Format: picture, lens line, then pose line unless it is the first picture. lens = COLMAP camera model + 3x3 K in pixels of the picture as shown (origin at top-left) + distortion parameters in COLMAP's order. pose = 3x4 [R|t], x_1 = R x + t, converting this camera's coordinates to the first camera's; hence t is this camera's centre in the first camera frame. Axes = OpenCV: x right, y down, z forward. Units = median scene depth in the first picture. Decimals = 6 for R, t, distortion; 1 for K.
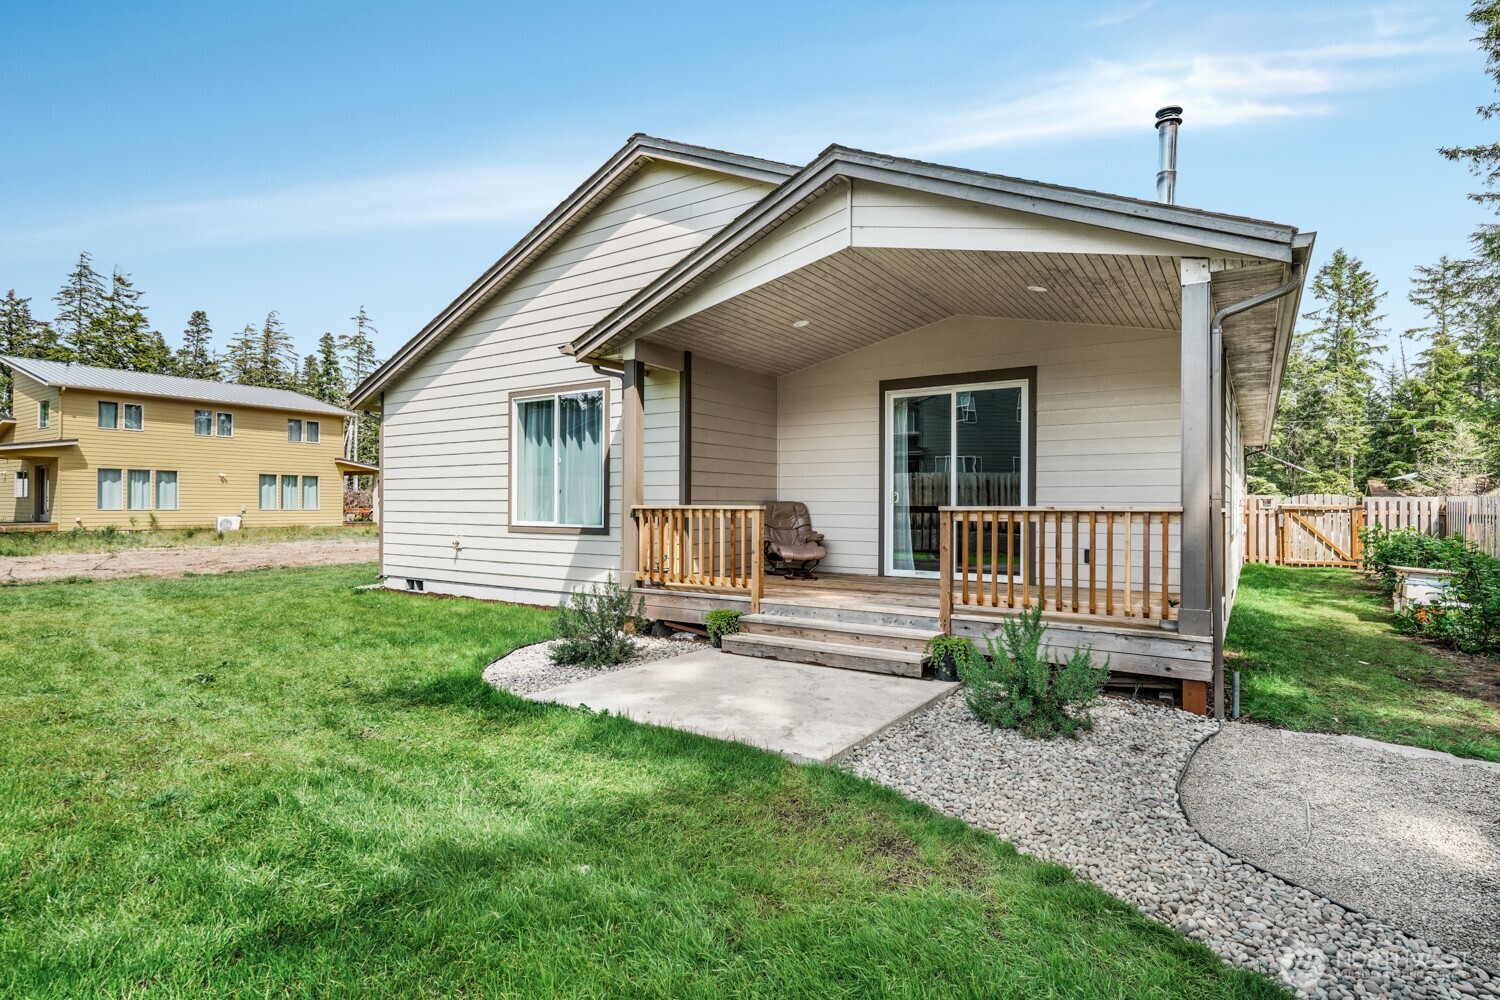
lens RADIAL K [[774.7, 0, 713.1], [0, 774.7, 501.3], [0, 0, 1]] dist [-0.002297, 0.001428]
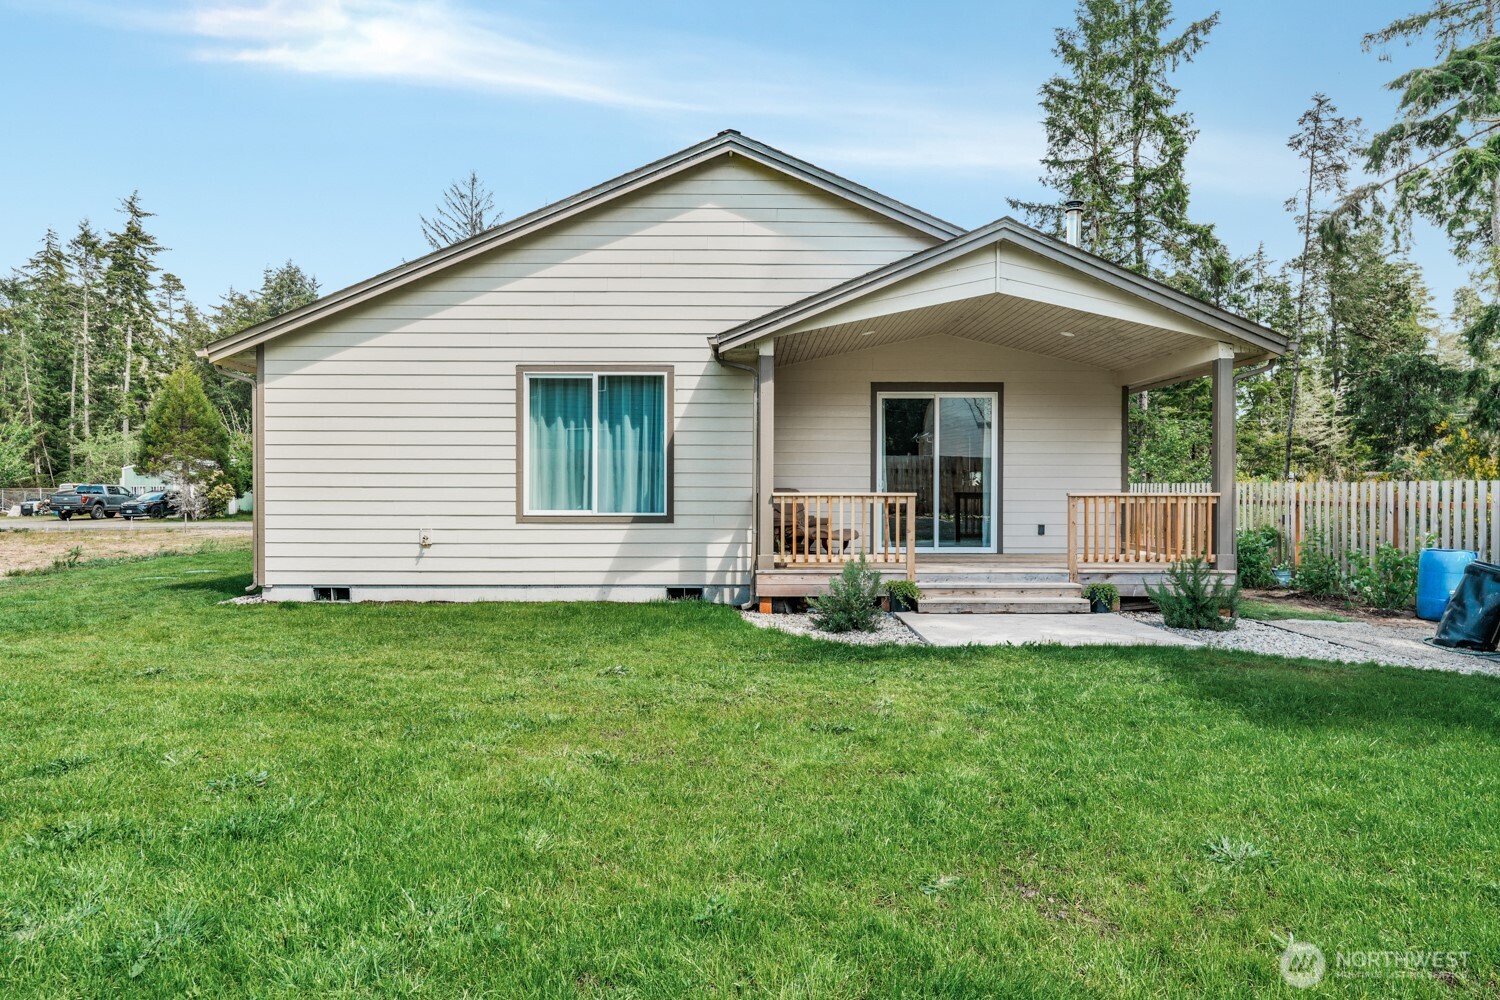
lens RADIAL K [[959.5, 0, 748.6], [0, 959.5, 495.6], [0, 0, 1]] dist [0.000086, -0.002560]
pose [[0.821405, -0.006343, 0.570310, -0.399808], [-0.000752, 0.999925, 0.012205, -0.003166], [-0.570344, -0.010454, 0.821339, -0.030492]]
